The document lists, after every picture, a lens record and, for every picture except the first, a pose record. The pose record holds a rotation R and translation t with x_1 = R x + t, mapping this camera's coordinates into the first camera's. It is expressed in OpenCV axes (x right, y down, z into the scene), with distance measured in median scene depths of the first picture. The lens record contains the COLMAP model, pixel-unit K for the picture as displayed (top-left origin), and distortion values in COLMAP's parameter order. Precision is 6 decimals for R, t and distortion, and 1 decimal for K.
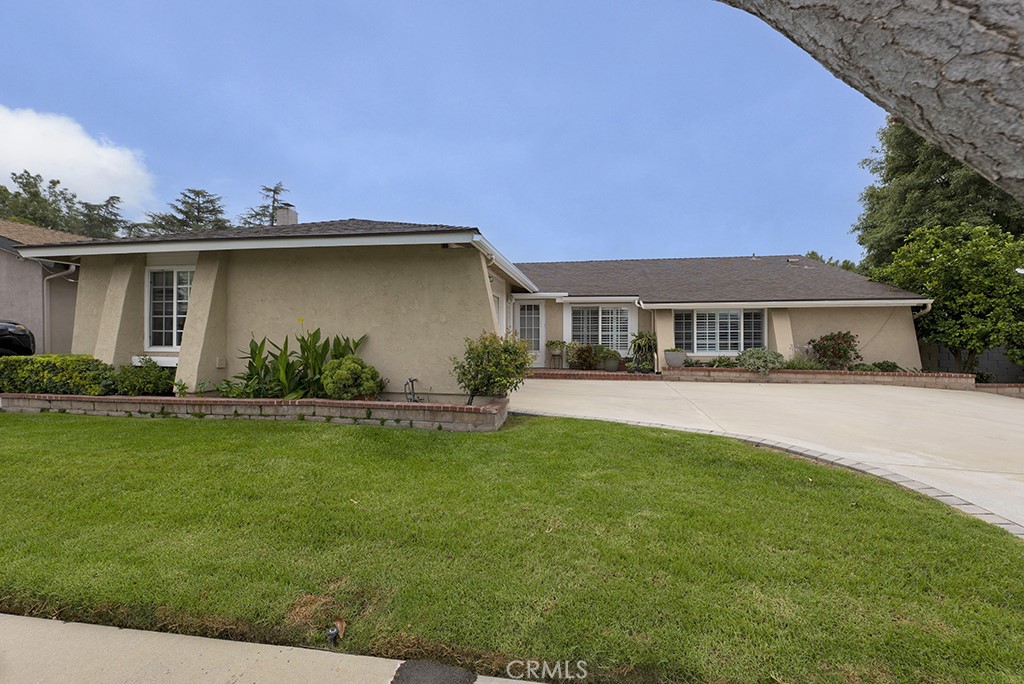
lens RADIAL K [[471.4, 0, 510.4], [0, 471.4, 341.4], [0, 0, 1]] dist [-0.000203, -0.000089]
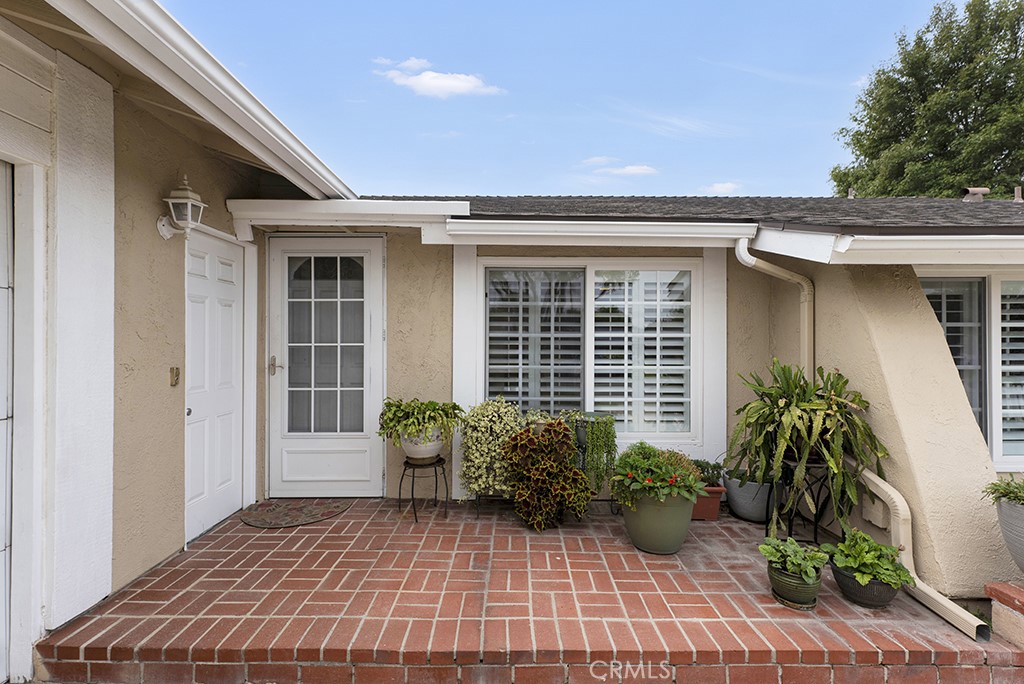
lens RADIAL K [[471.4, 0, 510.5], [0, 471.4, 340.0], [0, 0, 1]] dist [-0.000203, -0.000089]
pose [[0.984942, 0.002661, 0.172864, 0.098493], [-0.002484, 0.999996, -0.001245, -0.032511], [-0.172867, 0.000796, 0.984945, 0.741566]]
